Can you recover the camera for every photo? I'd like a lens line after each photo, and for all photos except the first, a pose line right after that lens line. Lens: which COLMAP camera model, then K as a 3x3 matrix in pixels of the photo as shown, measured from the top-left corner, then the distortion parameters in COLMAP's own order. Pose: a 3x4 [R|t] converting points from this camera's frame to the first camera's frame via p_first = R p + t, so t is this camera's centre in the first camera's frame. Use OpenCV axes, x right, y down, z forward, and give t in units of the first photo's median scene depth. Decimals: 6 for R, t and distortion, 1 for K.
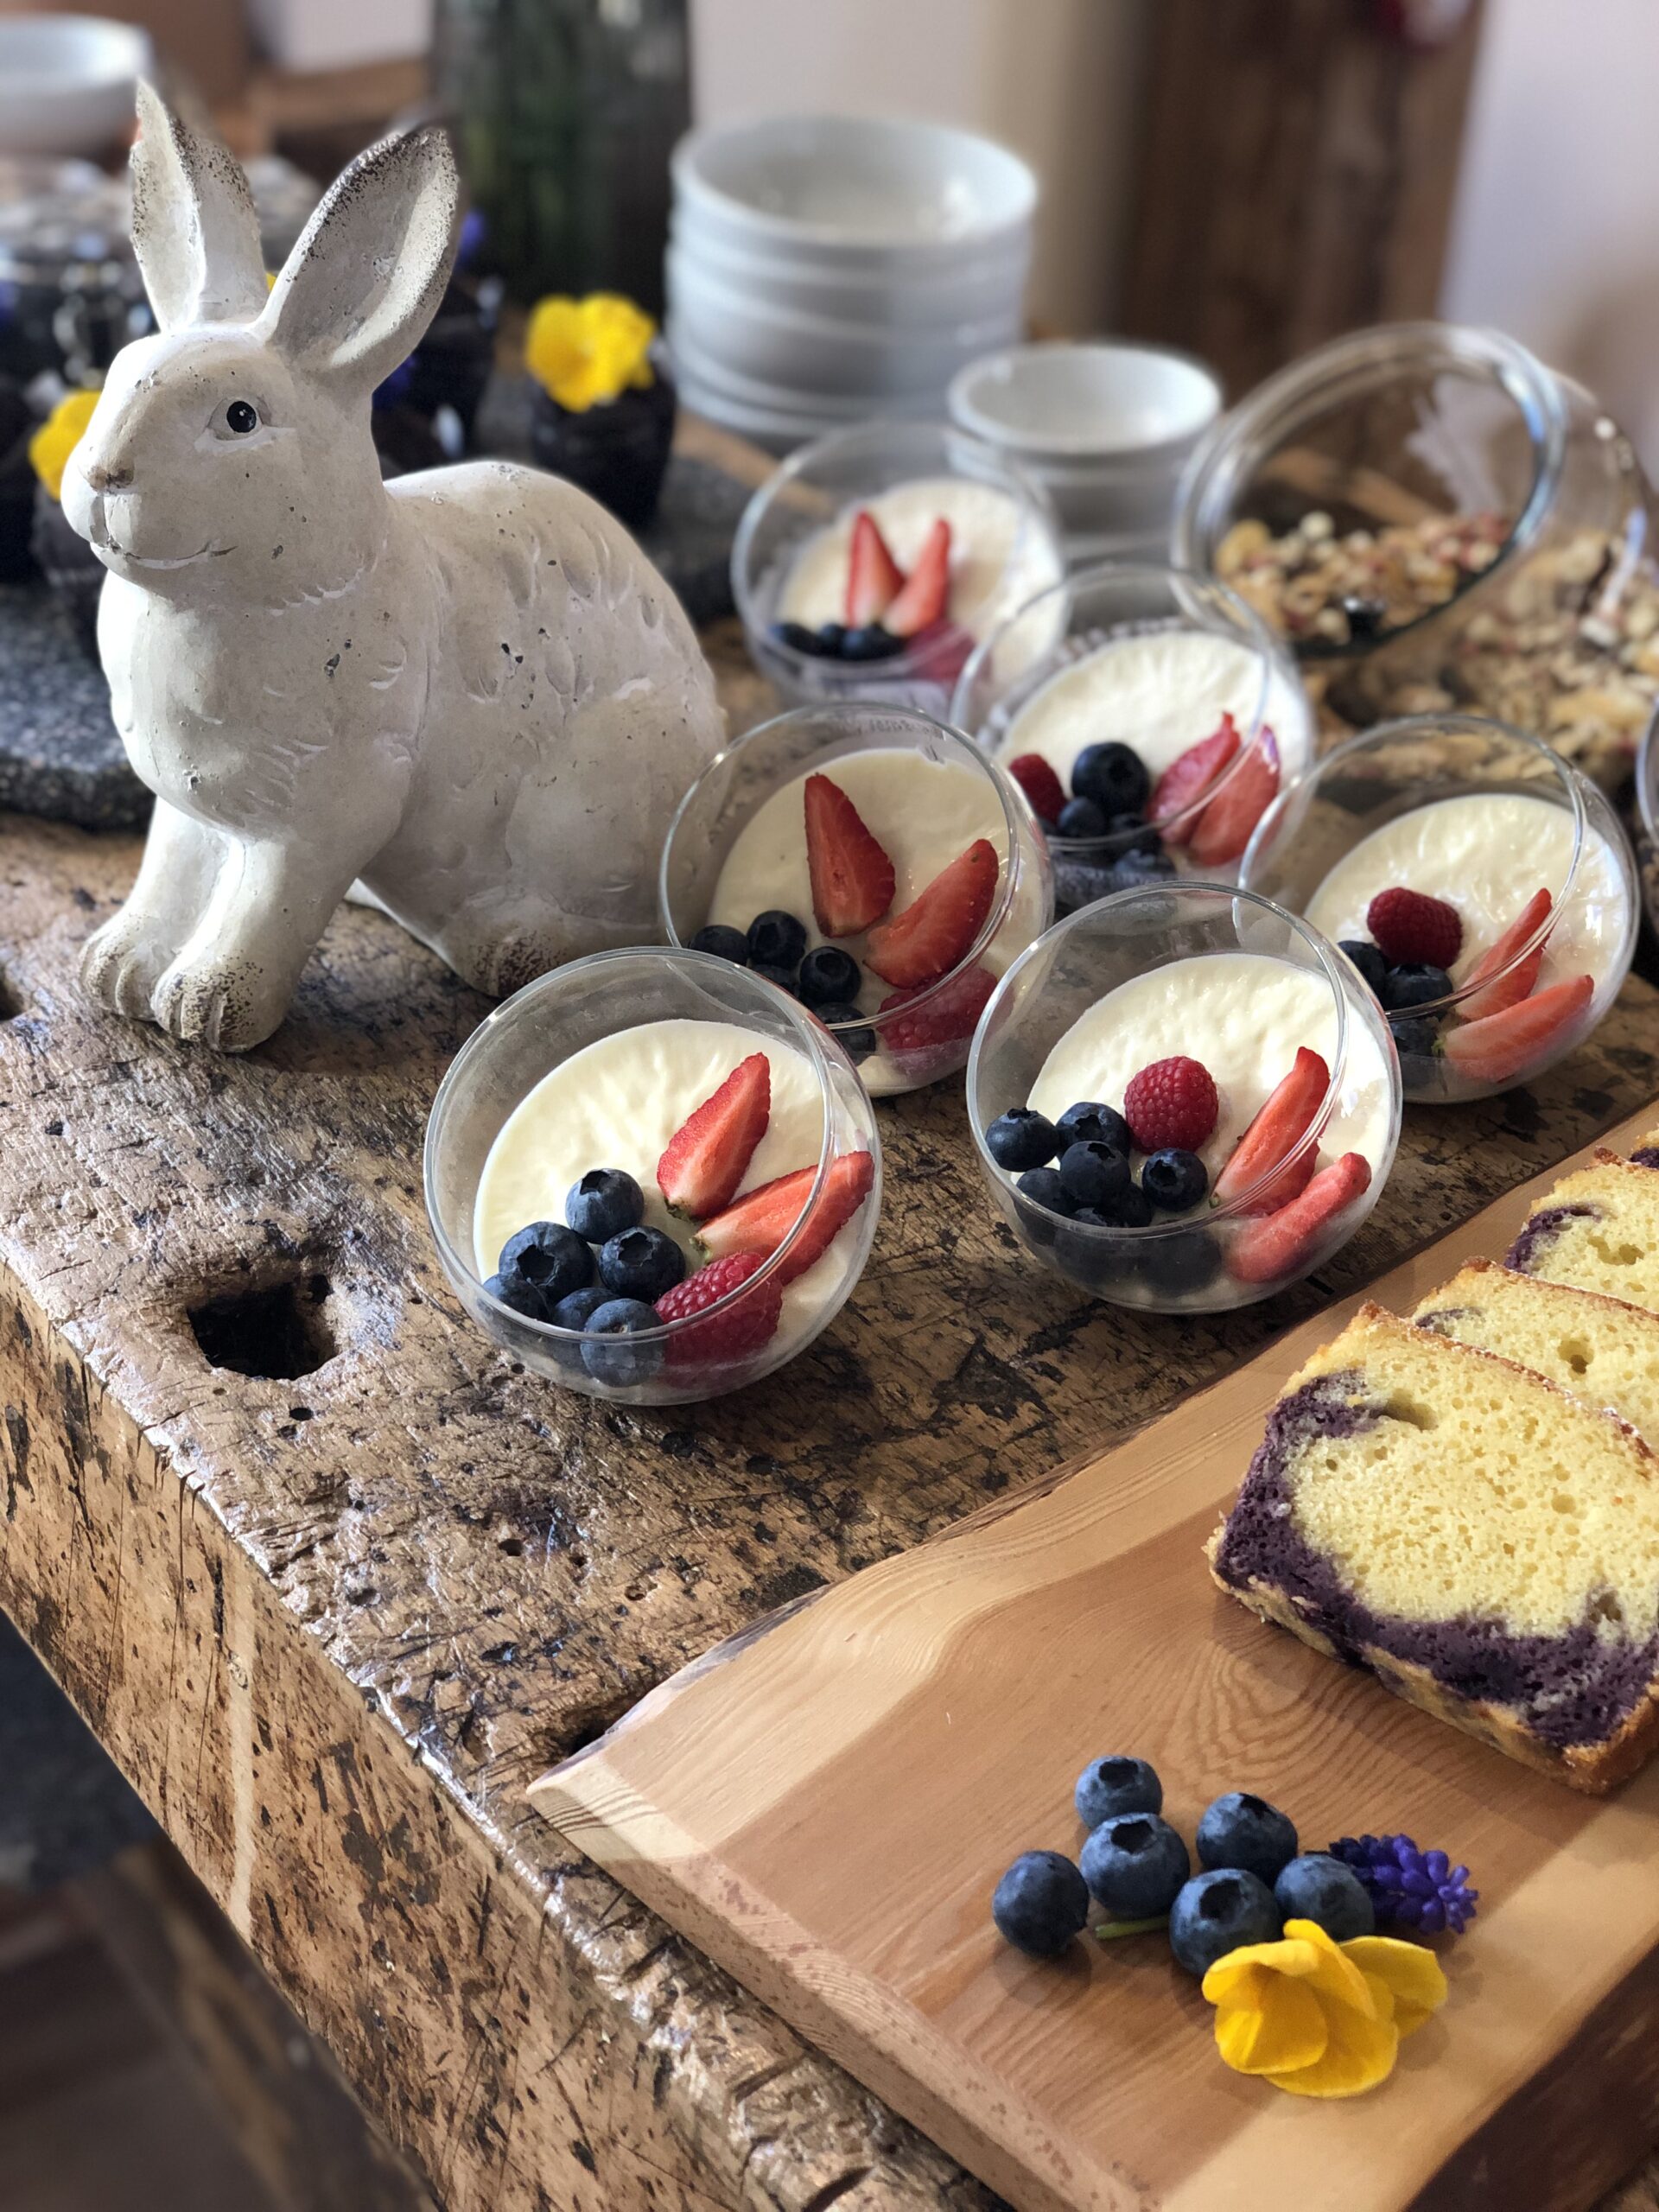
lens RADIAL K [[3467.1, 0, 829.5], [0, 3467.1, 1106.0], [0, 0, 1]] dist [0.091350, -0.029043]
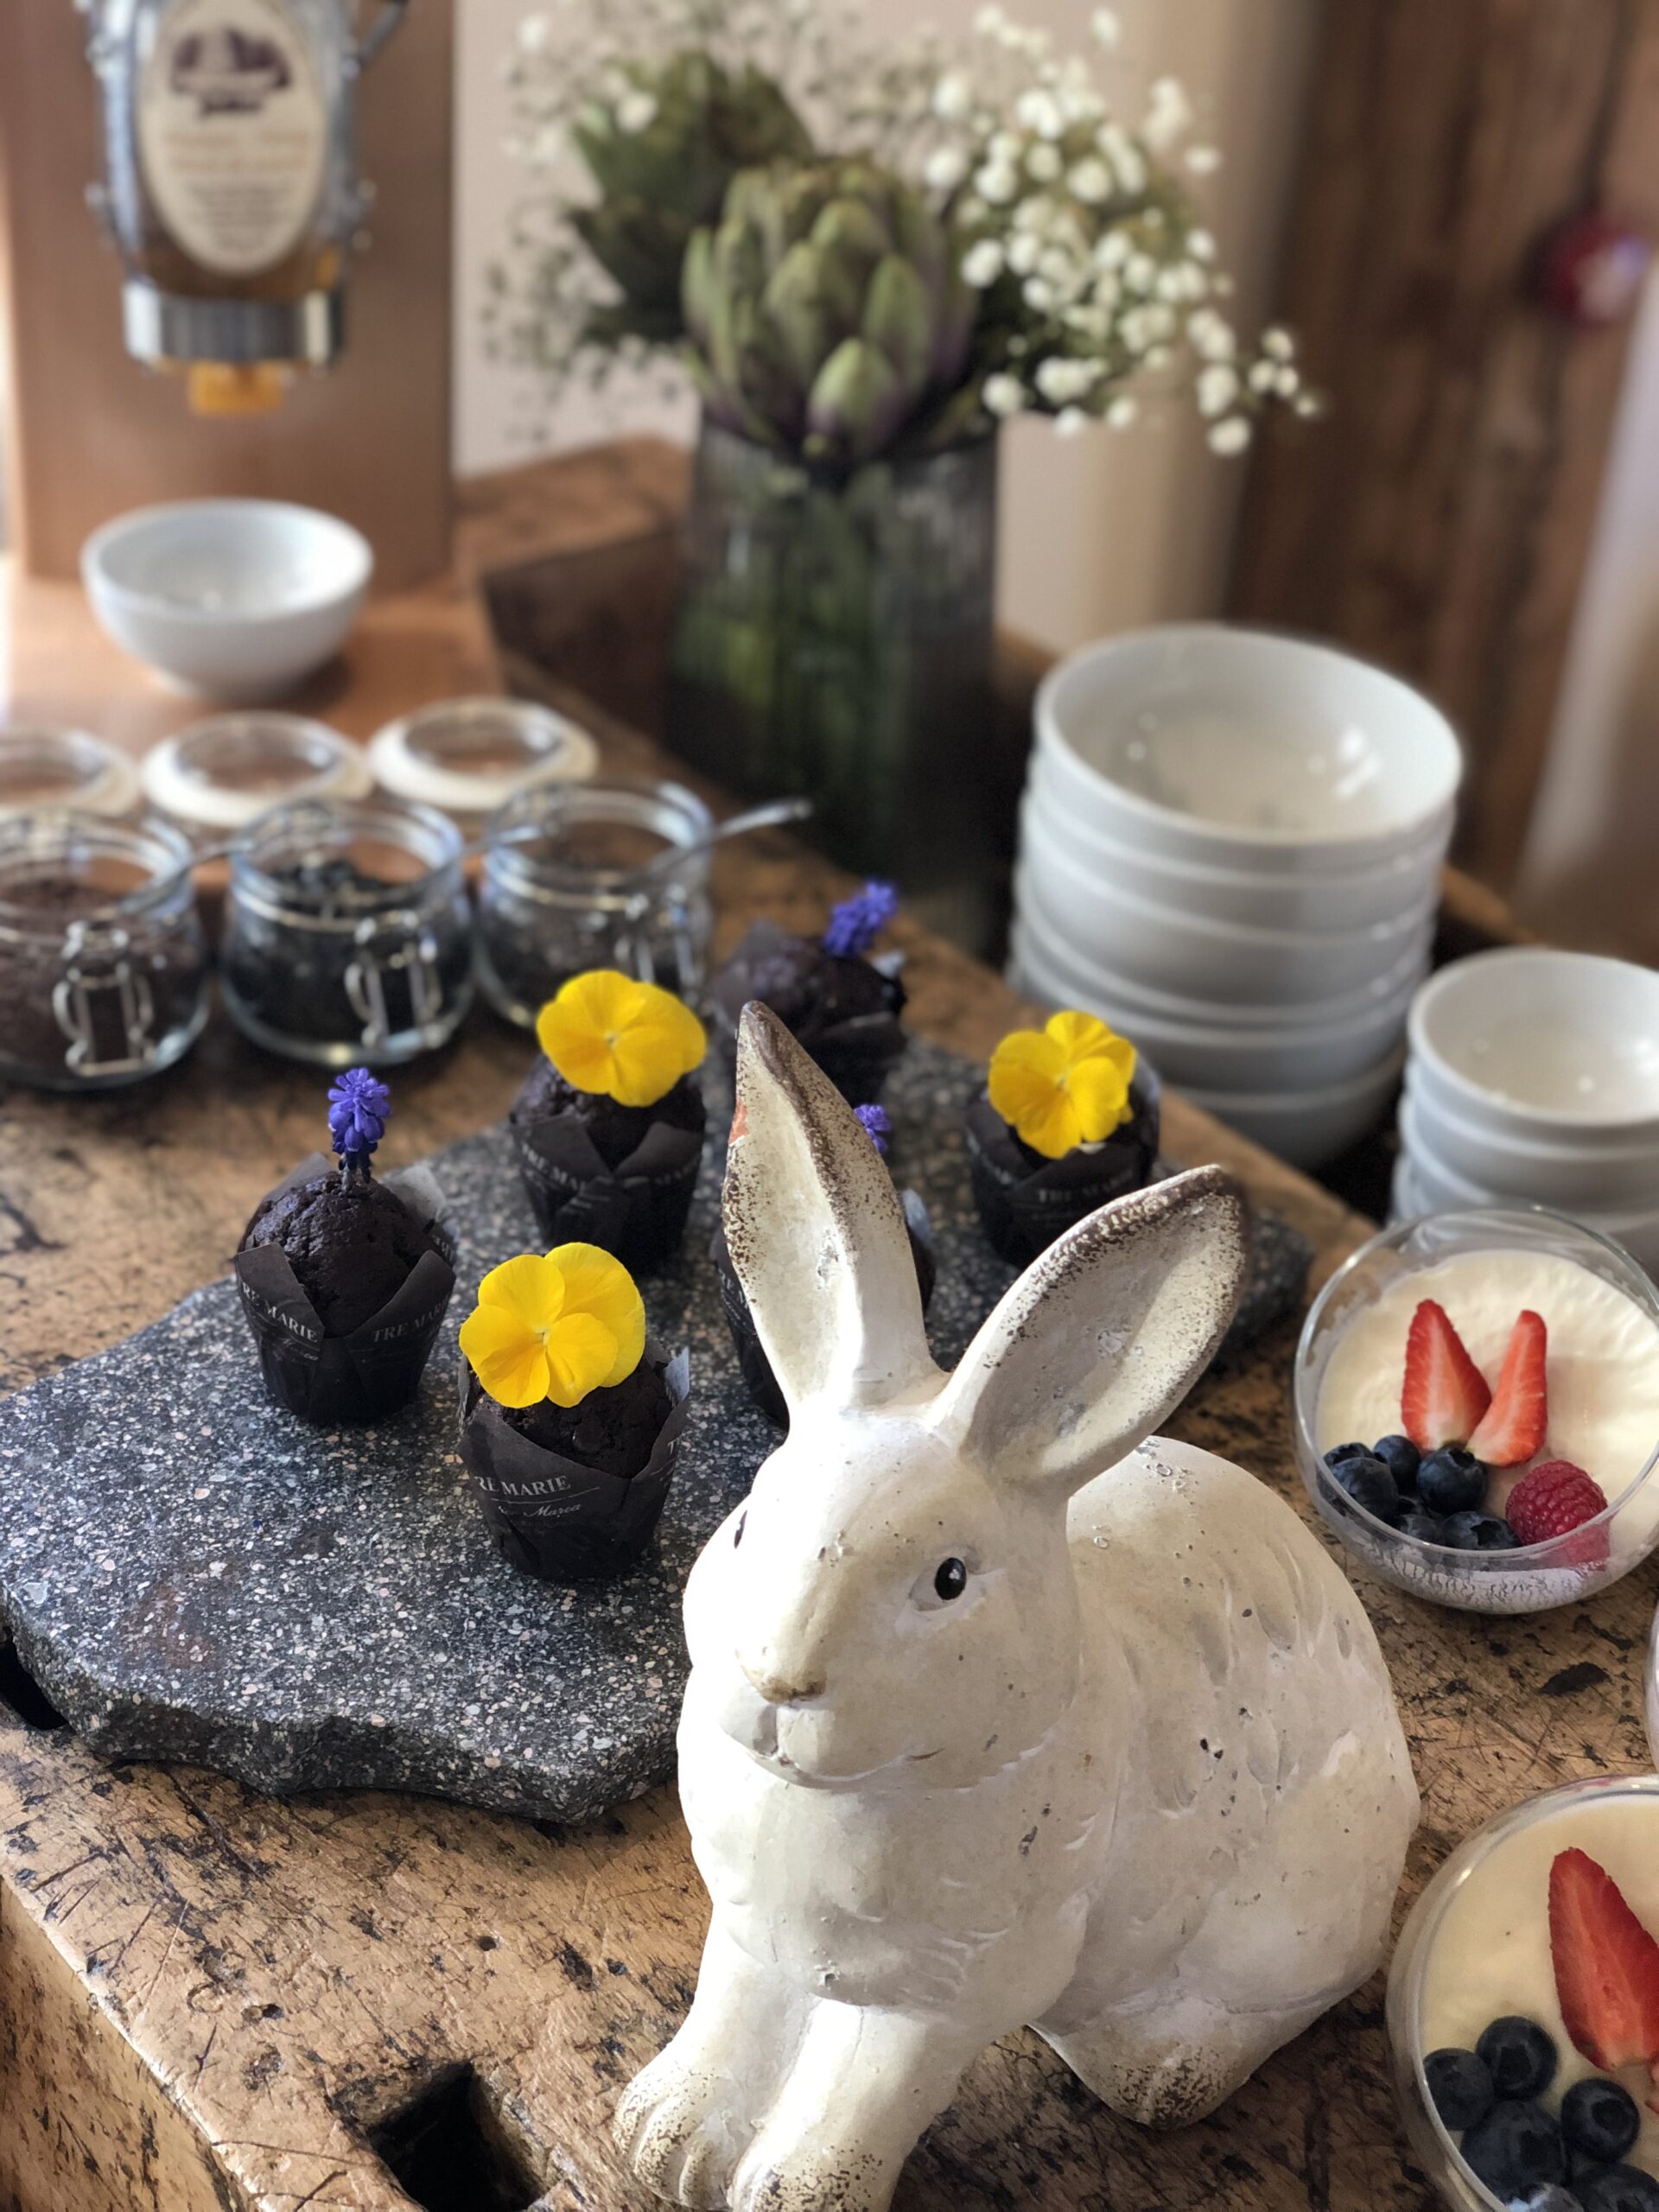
lens RADIAL K [[3365.1, 0, 829.5], [0, 3365.1, 1106.0], [0, 0, 1]] dist [0.107388, -0.010309]
pose [[0.996956, -0.024300, 0.074081, -0.232697], [0.021707, 0.999130, 0.035597, -0.307832], [-0.074882, -0.033881, 0.996617, 0.278339]]
